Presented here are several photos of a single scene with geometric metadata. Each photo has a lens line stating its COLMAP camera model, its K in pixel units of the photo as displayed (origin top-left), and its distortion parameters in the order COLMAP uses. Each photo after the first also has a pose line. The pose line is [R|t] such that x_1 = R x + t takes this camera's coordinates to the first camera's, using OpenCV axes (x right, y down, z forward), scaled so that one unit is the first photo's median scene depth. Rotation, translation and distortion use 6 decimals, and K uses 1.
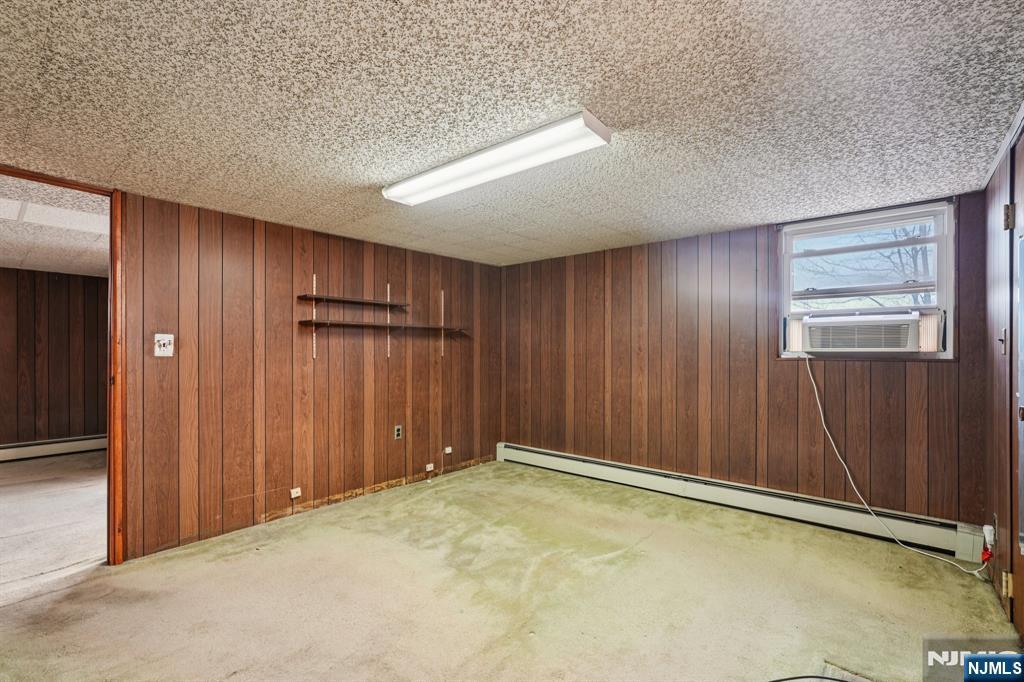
lens RADIAL K [[442.1, 0, 512.0], [0, 442.1, 341.0], [0, 0, 1]] dist [0.001635, 0.000351]
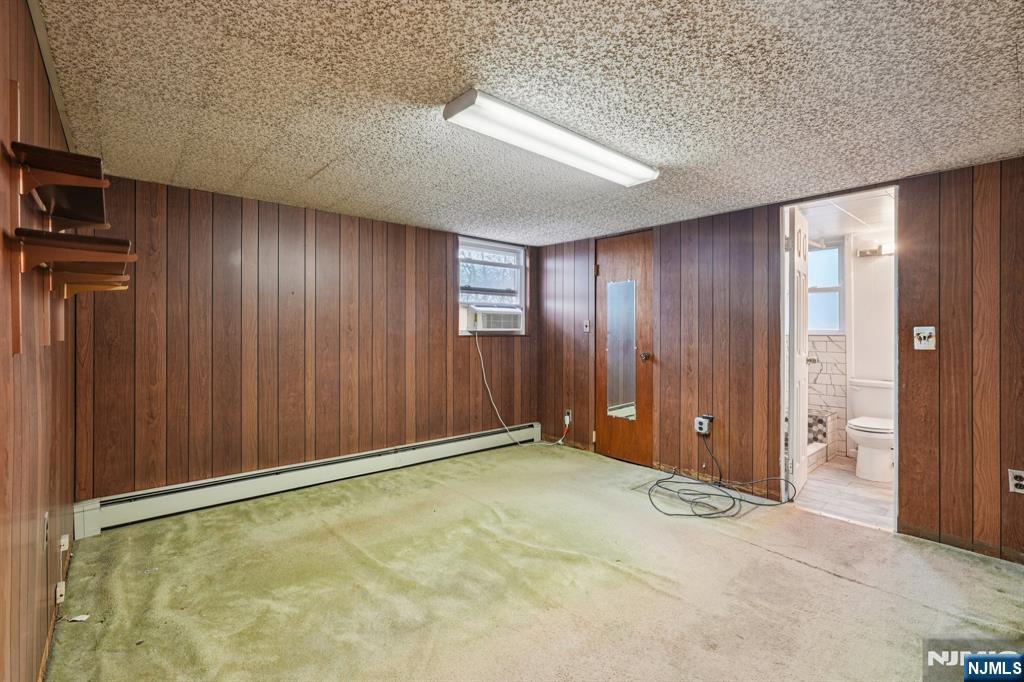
lens RADIAL K [[456.3, 0, 511.4], [0, 456.3, 327.2], [0, 0, 1]] dist [-0.003703, -0.000407]
pose [[0.167152, 0.003712, 0.985924, -0.661905], [-0.032677, 0.999464, 0.001777, 0.004648], [-0.985389, -0.032514, 0.167184, 0.572667]]
